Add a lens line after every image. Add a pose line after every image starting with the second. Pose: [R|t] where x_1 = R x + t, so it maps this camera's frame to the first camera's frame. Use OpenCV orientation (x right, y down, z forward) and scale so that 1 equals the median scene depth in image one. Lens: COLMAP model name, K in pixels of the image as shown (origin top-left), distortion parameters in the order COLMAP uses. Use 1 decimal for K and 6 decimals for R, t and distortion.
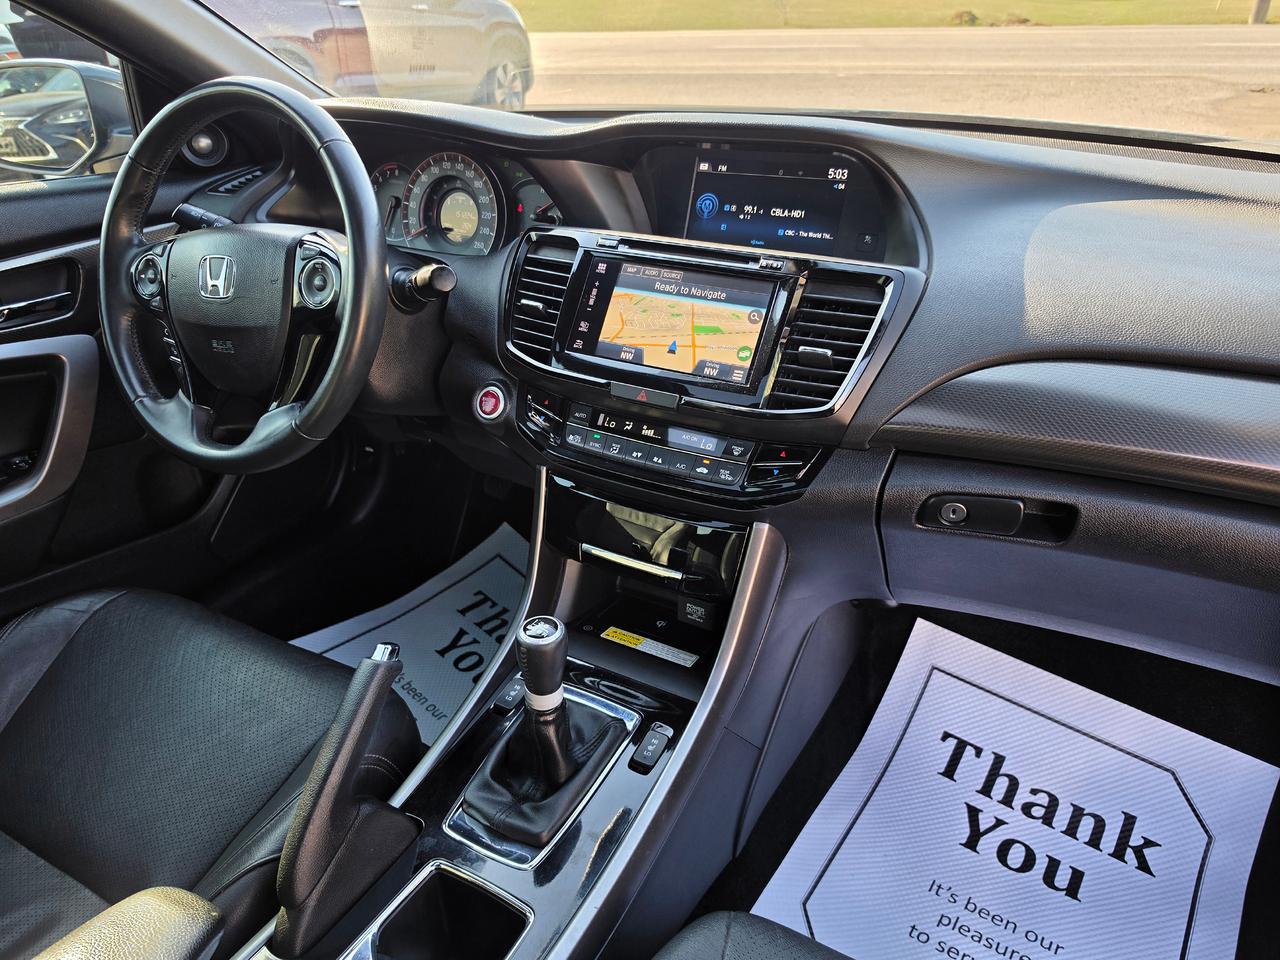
lens RADIAL K [[889.4, 0, 640.0], [0, 889.4, 480.0], [0, 0, 1]] dist [0.116813, -0.186245]
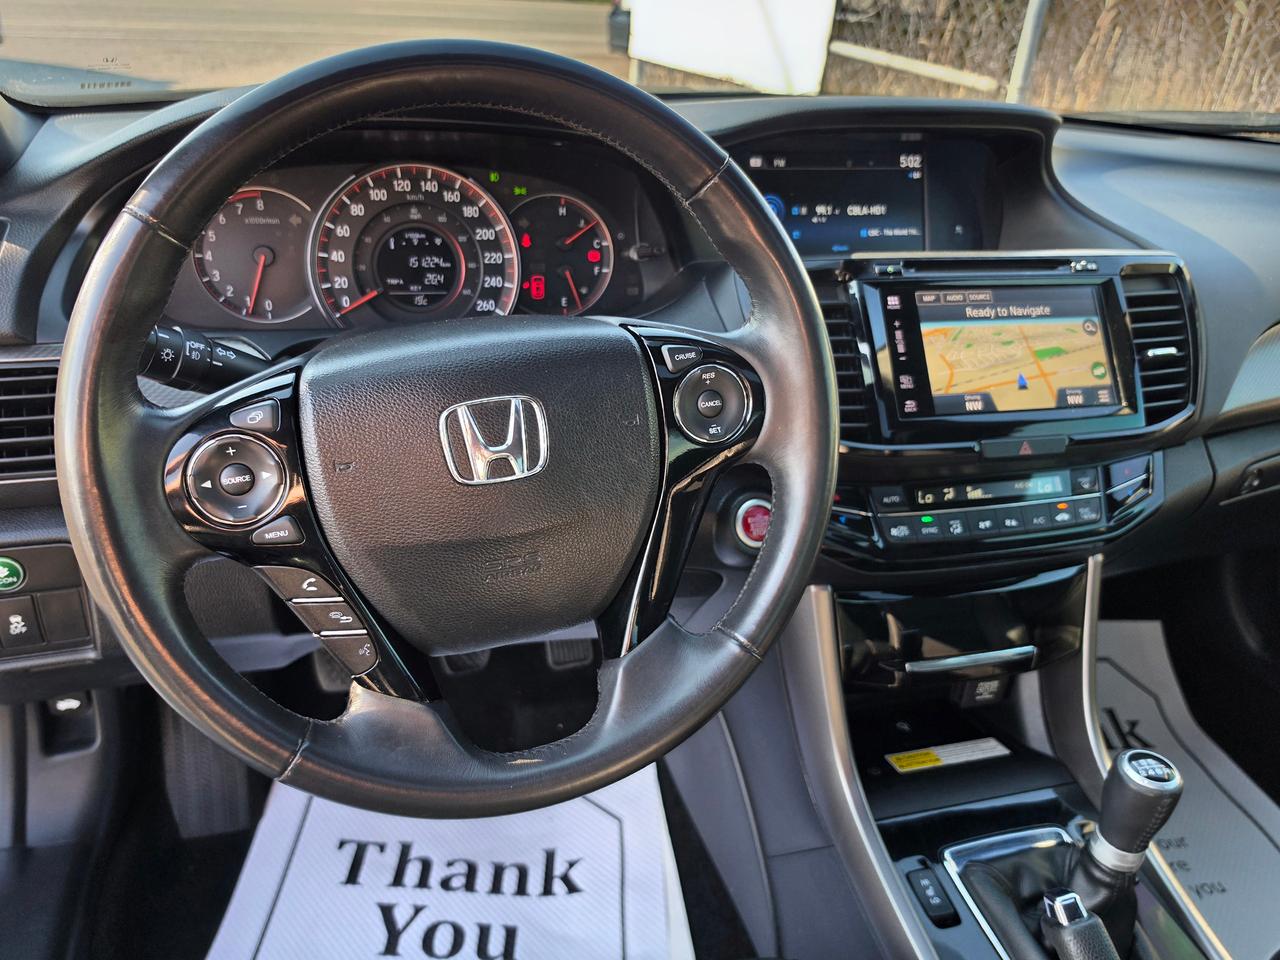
lens RADIAL K [[1013.4, 0, 640.0], [0, 1013.4, 480.0], [0, 0, 1]] dist [0.090274, -0.168739]
pose [[0.689136, -0.267911, 0.673287, -0.805054], [0.275490, 0.956241, 0.098529, -0.237327], [-0.670222, 0.117584, 0.732787, 0.532973]]
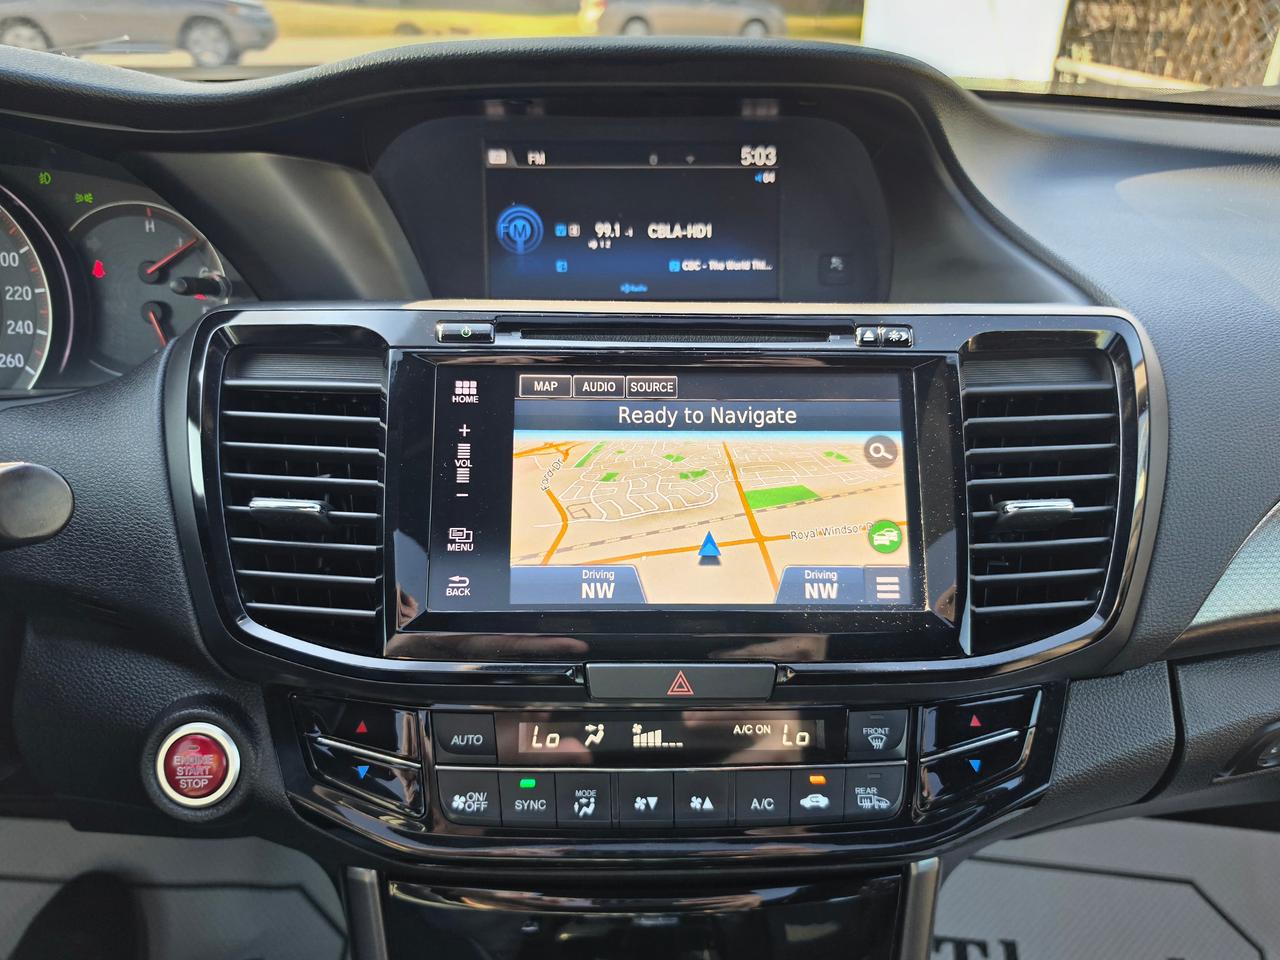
lens RADIAL K [[950.0, 0, 645.7], [0, 950.0, 478.2], [0, 0, 1]] dist [0.075879, -0.132491]
pose [[0.857963, -0.202634, 0.472059, -0.187452], [0.219921, 0.975333, 0.018962, -0.187620], [-0.464257, 0.087547, 0.881363, 0.576601]]
